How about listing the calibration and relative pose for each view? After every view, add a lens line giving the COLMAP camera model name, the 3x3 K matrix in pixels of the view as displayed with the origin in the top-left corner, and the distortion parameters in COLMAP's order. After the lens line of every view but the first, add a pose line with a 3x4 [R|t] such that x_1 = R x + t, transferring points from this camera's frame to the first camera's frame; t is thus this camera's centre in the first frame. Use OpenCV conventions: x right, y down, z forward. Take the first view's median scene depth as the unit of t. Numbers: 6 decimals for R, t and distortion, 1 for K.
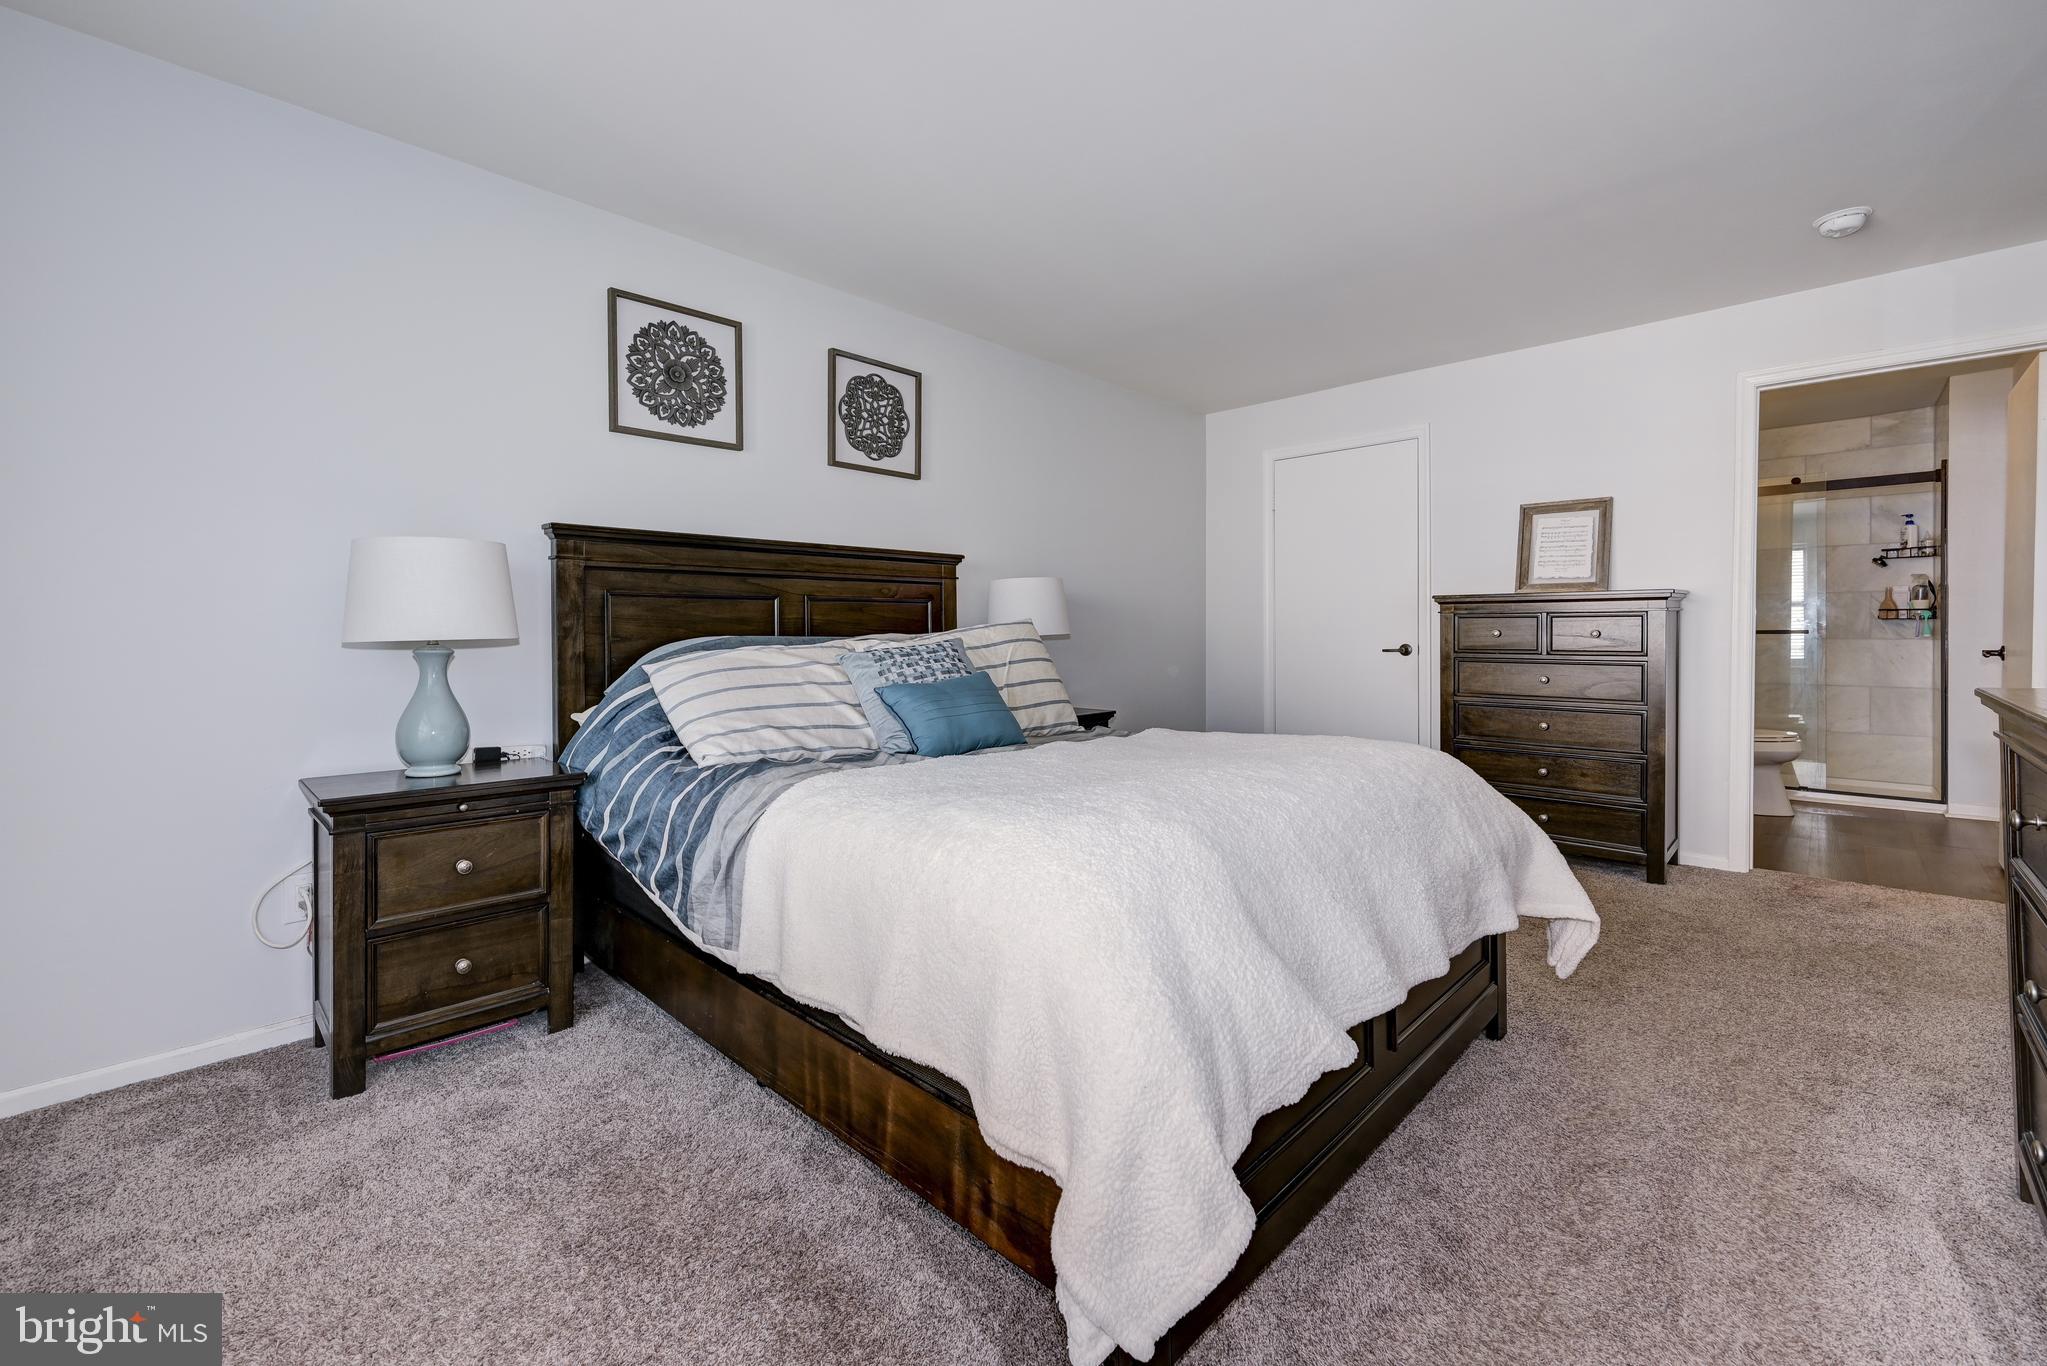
lens RADIAL K [[831.3, 0, 1048.7], [0, 831.3, 636.0], [0, 0, 1]] dist [0.003005, -0.000138]
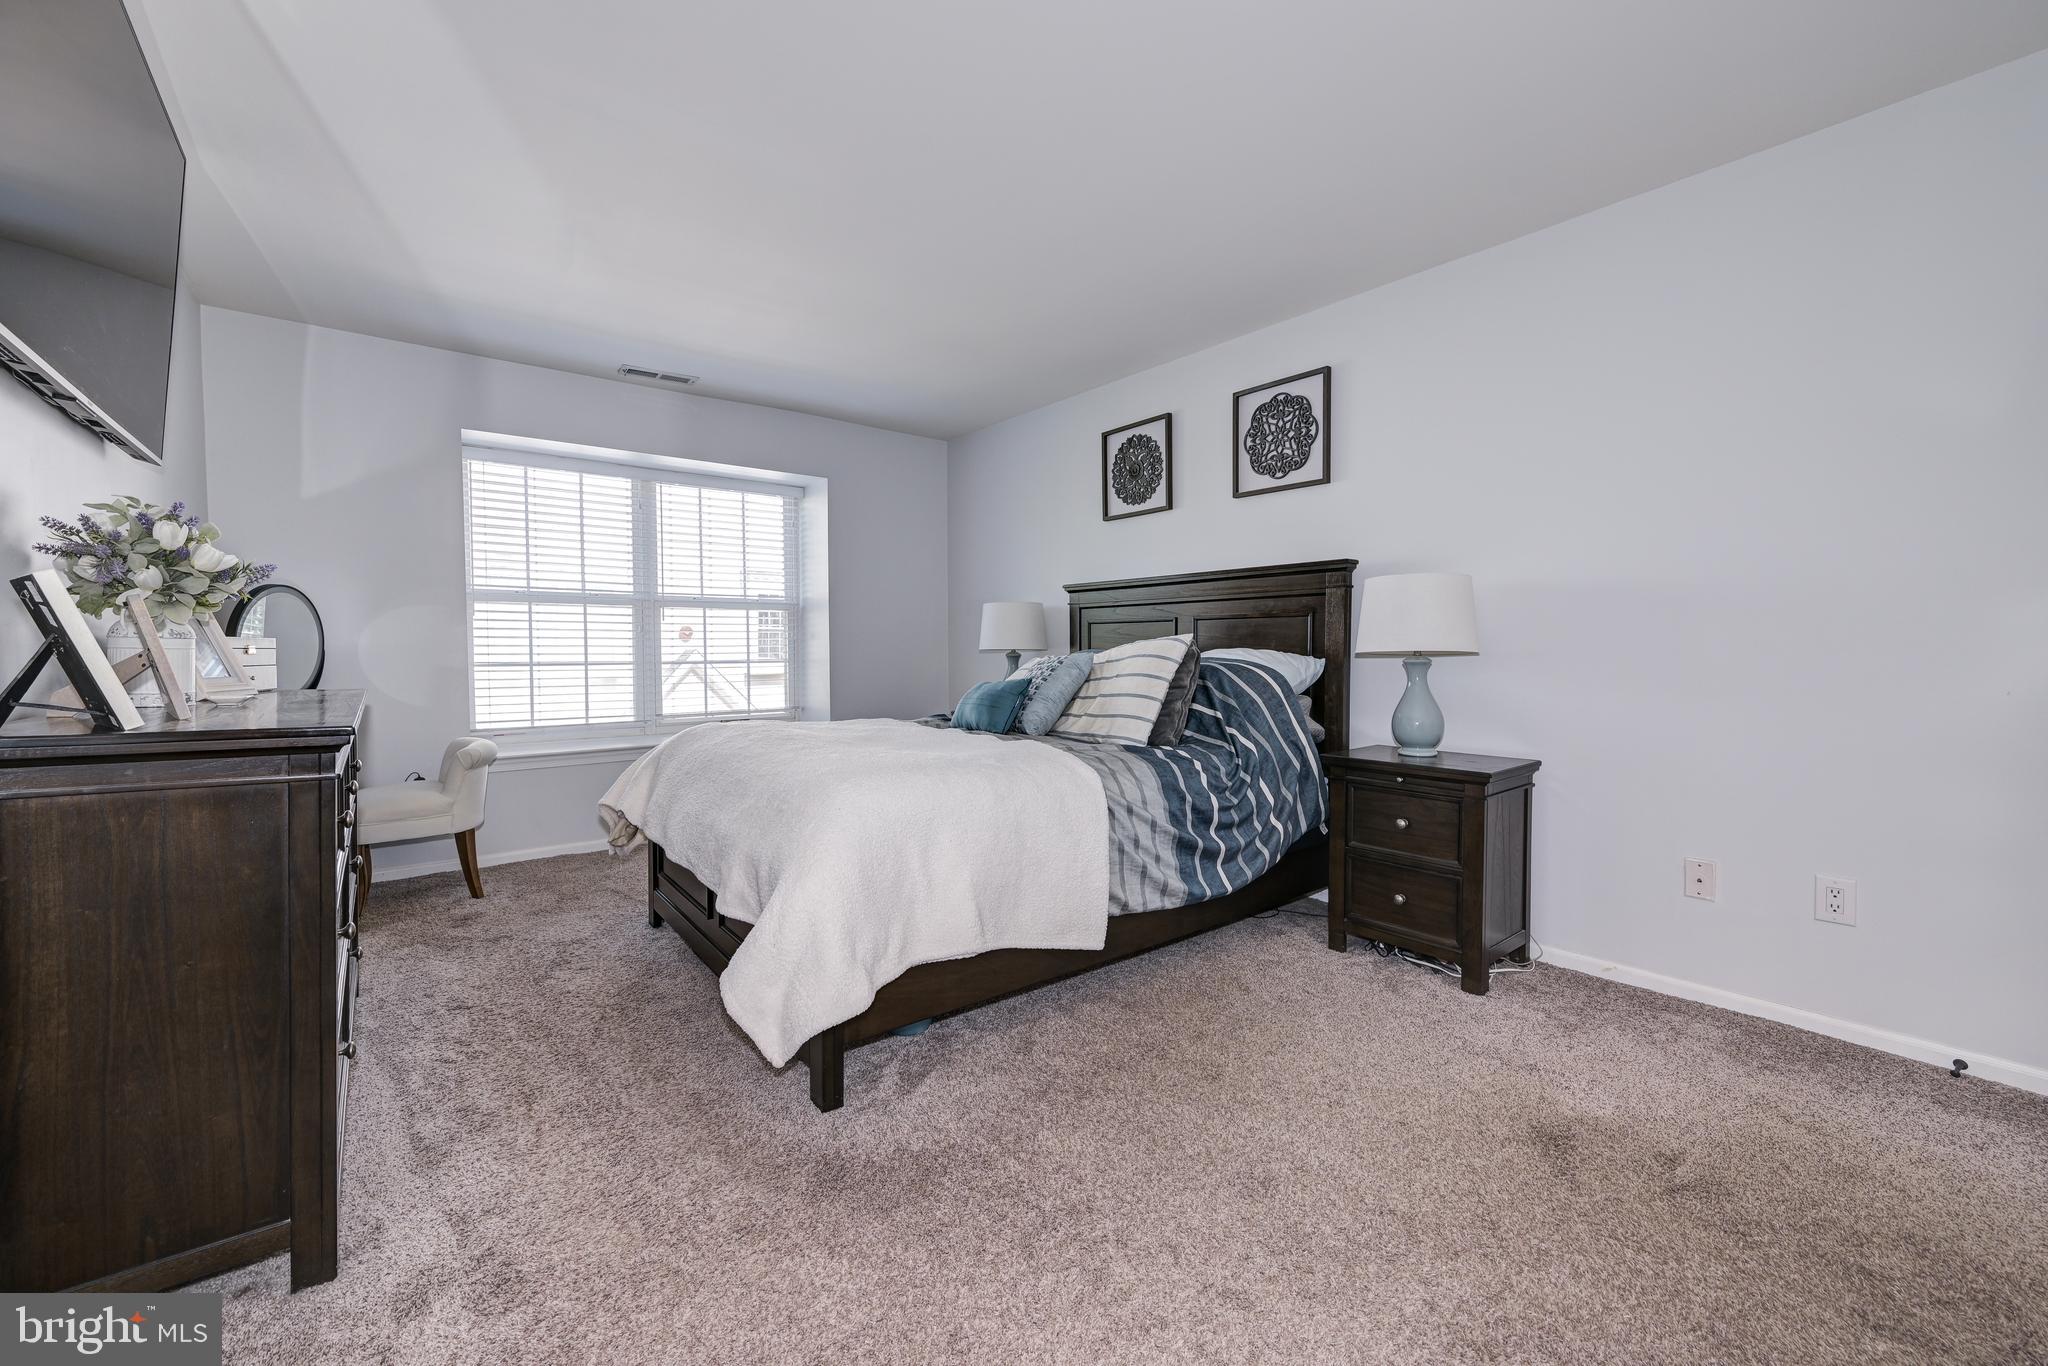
lens RADIAL K [[831.7, 0, 1071.9], [0, 831.7, 650.5], [0, 0, 1]] dist [0.003005, -0.000138]
pose [[-0.120532, 0.014006, -0.992611, 0.847002], [-0.004481, 0.999883, 0.014652, -0.016631], [0.992699, 0.006214, -0.120455, 0.891266]]
